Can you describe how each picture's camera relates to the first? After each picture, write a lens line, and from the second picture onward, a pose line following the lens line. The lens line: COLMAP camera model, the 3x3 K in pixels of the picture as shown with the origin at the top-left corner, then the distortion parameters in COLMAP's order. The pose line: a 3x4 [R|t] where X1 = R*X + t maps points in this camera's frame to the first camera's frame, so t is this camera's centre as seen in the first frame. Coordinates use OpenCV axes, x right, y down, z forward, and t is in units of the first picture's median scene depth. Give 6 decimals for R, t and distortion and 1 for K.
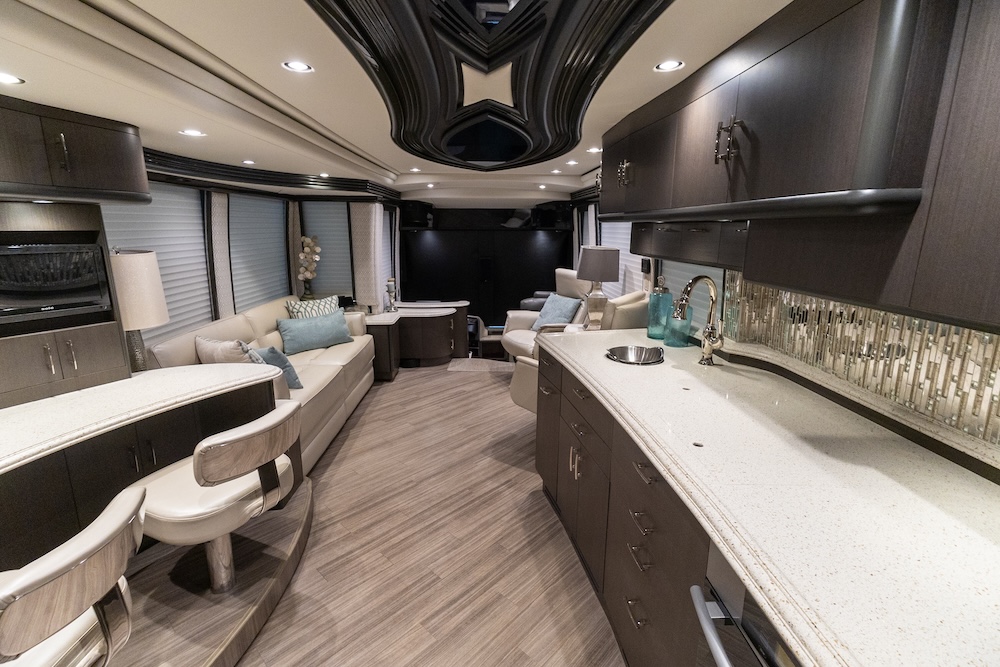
lens RADIAL K [[459.8, 0, 496.8], [0, 459.8, 329.7], [0, 0, 1]] dist [0.033313, -0.008664]
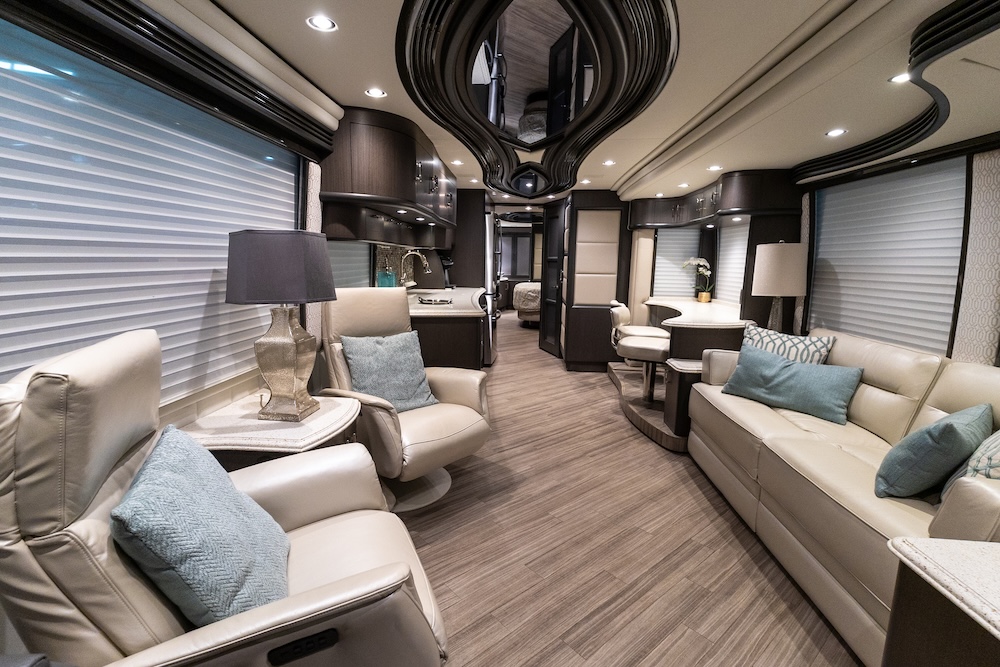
lens RADIAL K [[459.8, 0, 496.8], [0, 459.8, 329.7], [0, 0, 1]] dist [0.033313, -0.008664]
pose [[-0.995578, -0.033161, 0.087896, -0.068392], [0.001203, 0.931051, 0.364888, -0.456724], [-0.093935, 0.363380, -0.926893, 2.570152]]
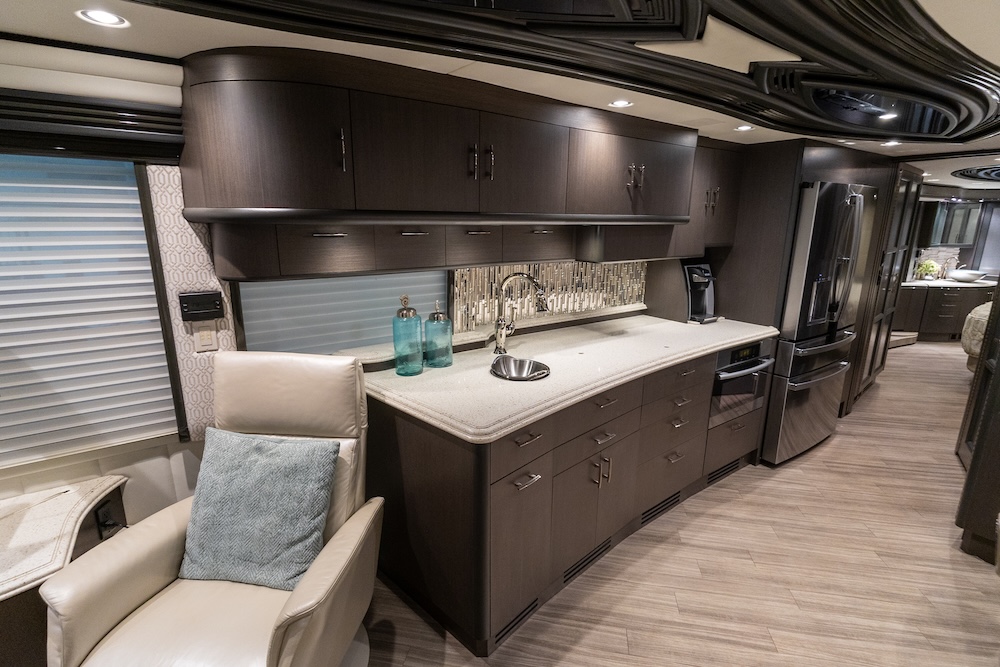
lens RADIAL K [[455.4, 0, 500.0], [0, 455.4, 333.5], [0, 0, 1]] dist [-0.001684, -0.000172]
pose [[-0.541603, -0.210609, 0.813824, -0.415099], [0.177182, 0.917759, 0.355422, -0.349227], [-0.821750, 0.336693, -0.459745, 1.458142]]
